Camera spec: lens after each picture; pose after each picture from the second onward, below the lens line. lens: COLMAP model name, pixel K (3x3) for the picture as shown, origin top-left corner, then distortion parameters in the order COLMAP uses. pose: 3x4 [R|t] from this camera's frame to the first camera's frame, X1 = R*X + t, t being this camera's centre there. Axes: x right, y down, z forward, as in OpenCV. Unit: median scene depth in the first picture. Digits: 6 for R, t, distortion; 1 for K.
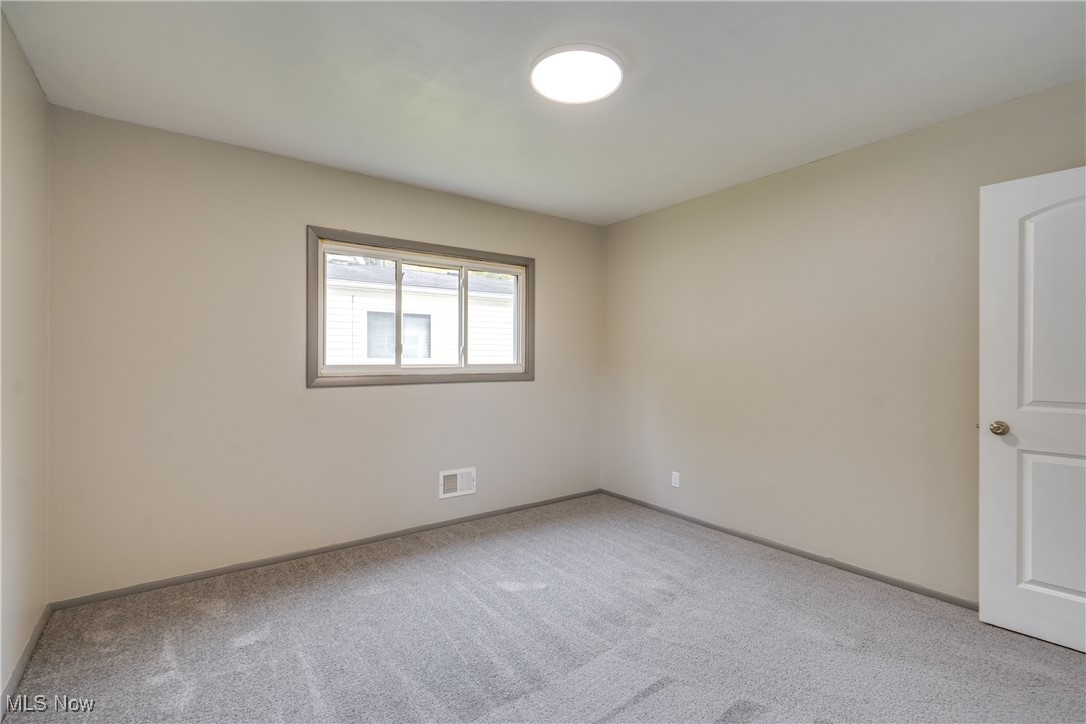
lens RADIAL K [[500.0, 0, 536.1], [0, 500.0, 363.2], [0, 0, 1]] dist [-0.004293, 0.000781]
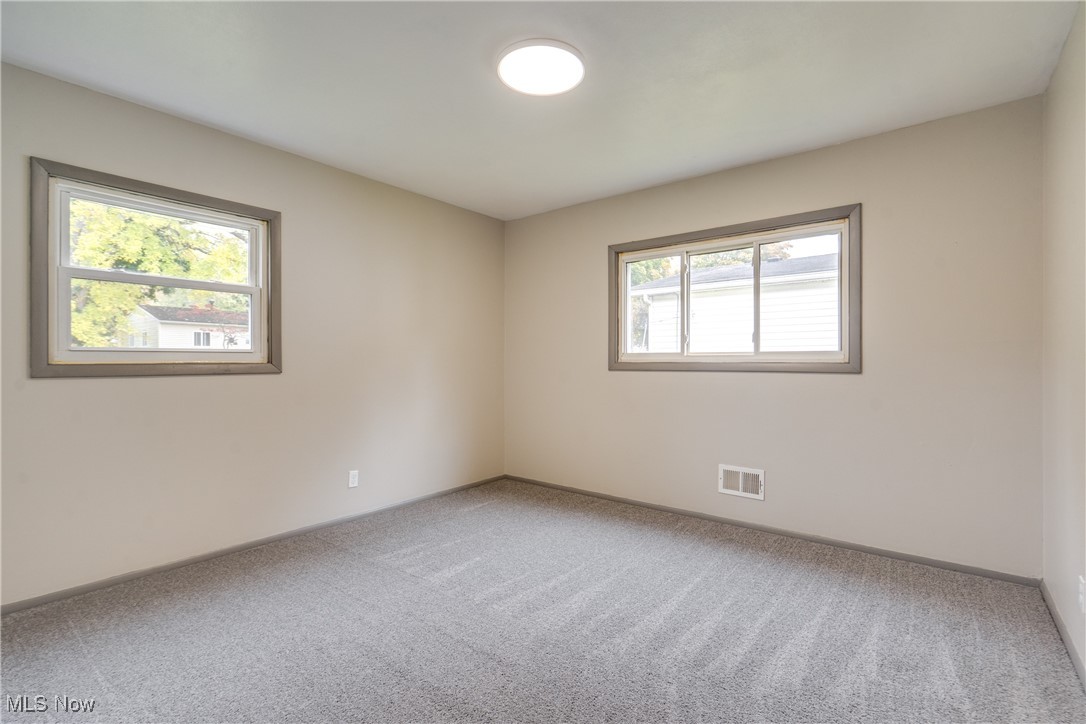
lens RADIAL K [[503.8, 0, 545.6], [0, 503.8, 357.5], [0, 0, 1]] dist [-0.001388, -0.000098]
pose [[0.250840, -0.001193, -0.968028, 0.680949], [-0.001981, 0.999997, -0.001745, 0.015874], [0.968026, 0.002356, 0.250837, 0.449178]]
